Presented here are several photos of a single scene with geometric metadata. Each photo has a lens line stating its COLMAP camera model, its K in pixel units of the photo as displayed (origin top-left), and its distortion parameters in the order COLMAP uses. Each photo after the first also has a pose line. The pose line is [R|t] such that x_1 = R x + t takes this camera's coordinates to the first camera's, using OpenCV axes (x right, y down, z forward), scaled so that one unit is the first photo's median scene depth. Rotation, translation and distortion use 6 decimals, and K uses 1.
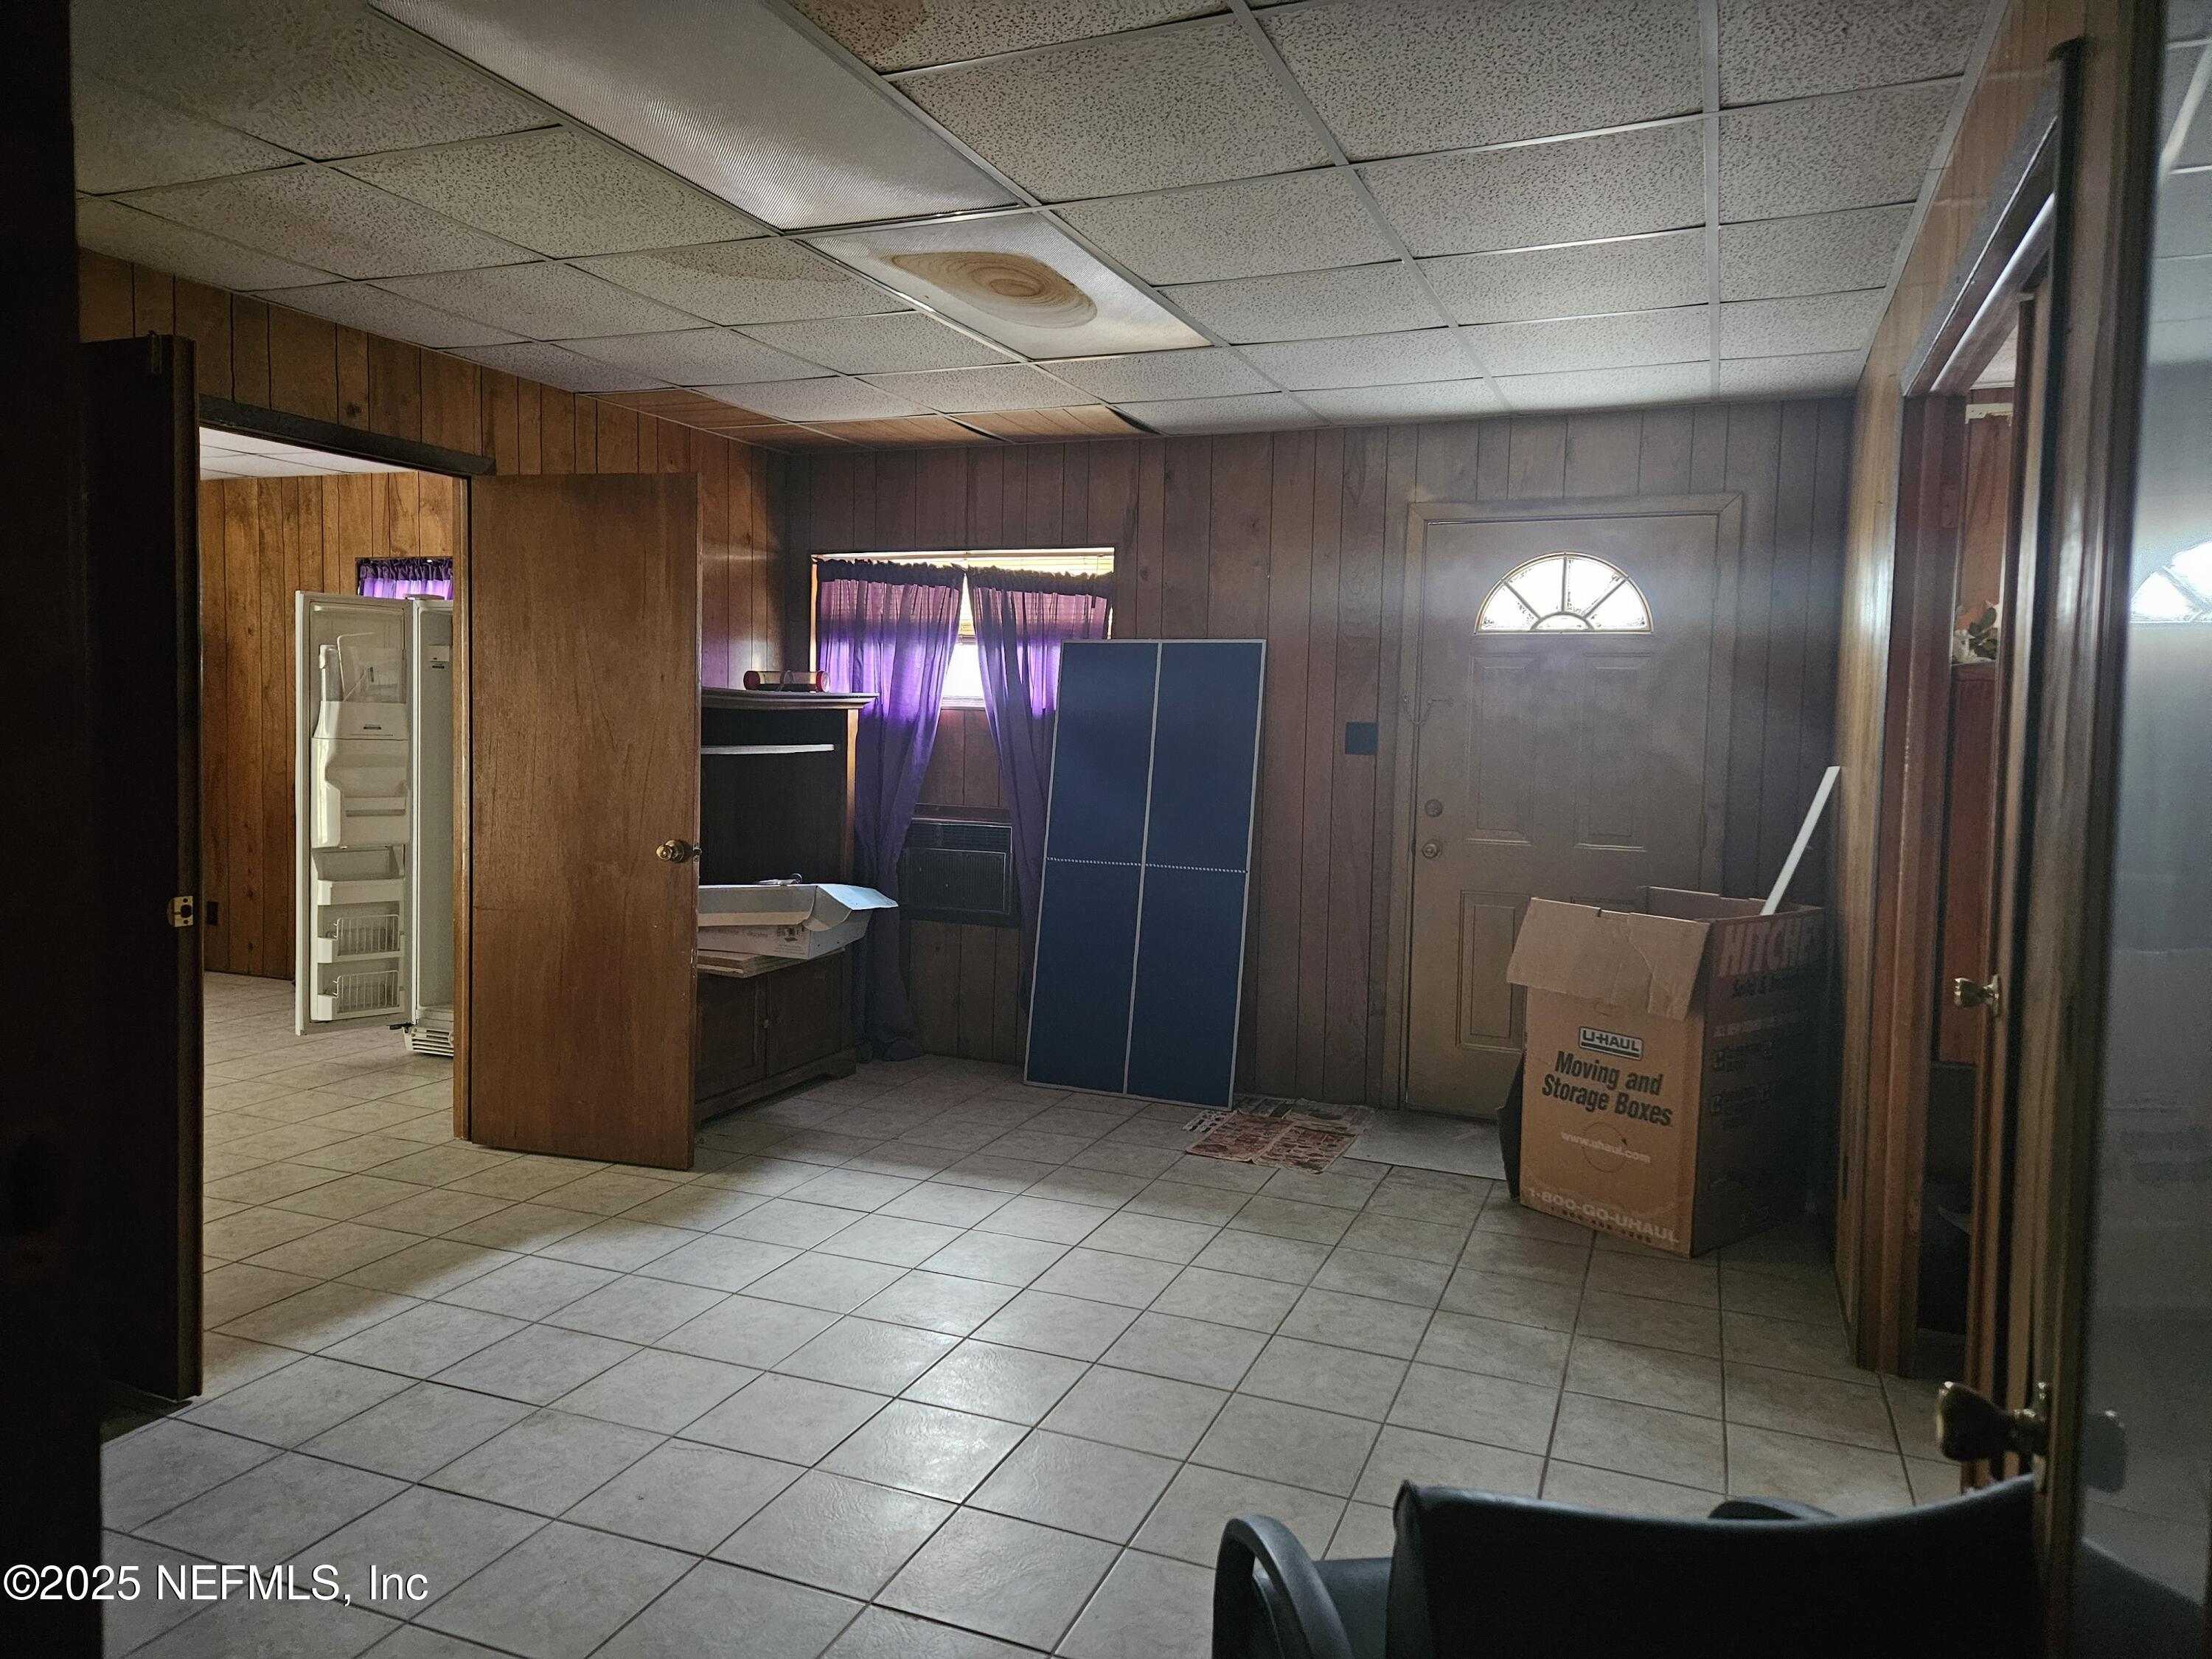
lens RADIAL K [[1478.0, 0, 1106.0], [0, 1478.0, 815.1], [0, 0, 1]] dist [0.053789, -0.036141]
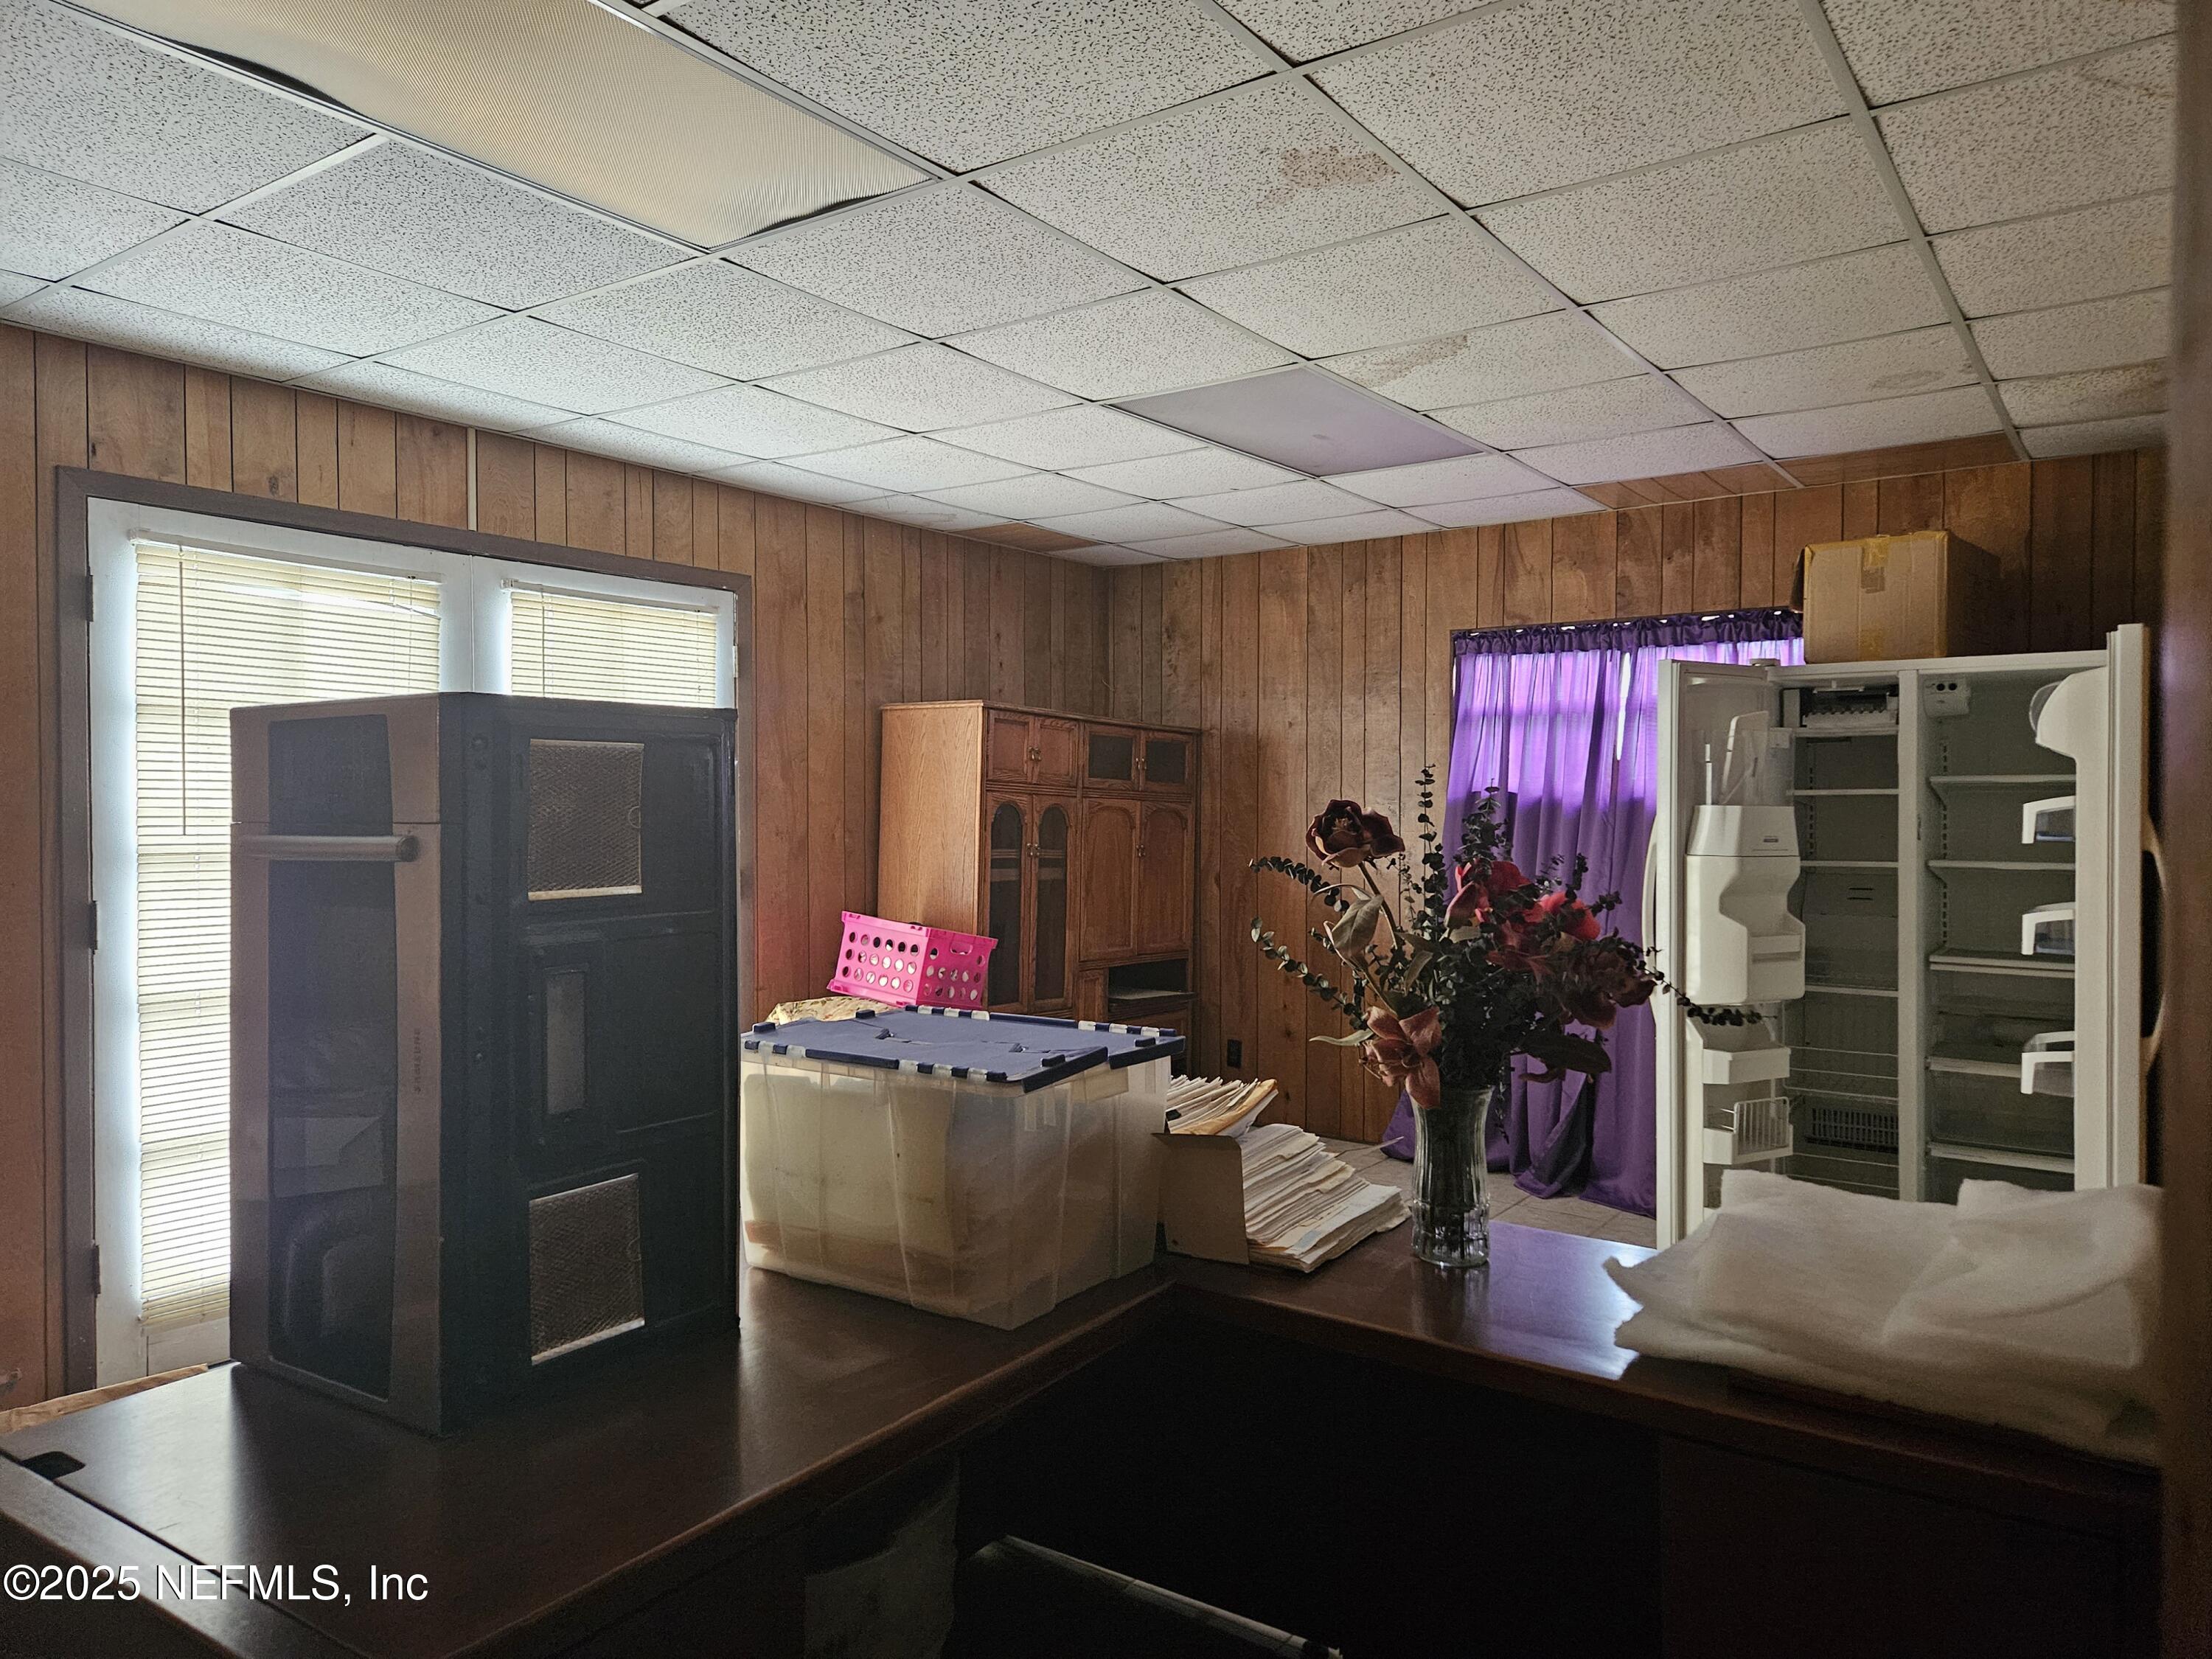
lens RADIAL K [[1478.0, 0, 1104.7], [0, 1478.0, 833.3], [0, 0, 1]] dist [0.053789, -0.036141]
pose [[0.968421, -0.009453, -0.249142, -0.477846], [-0.003301, 0.998707, -0.050722, -0.018231], [0.249300, 0.049943, 0.967138, 0.165918]]
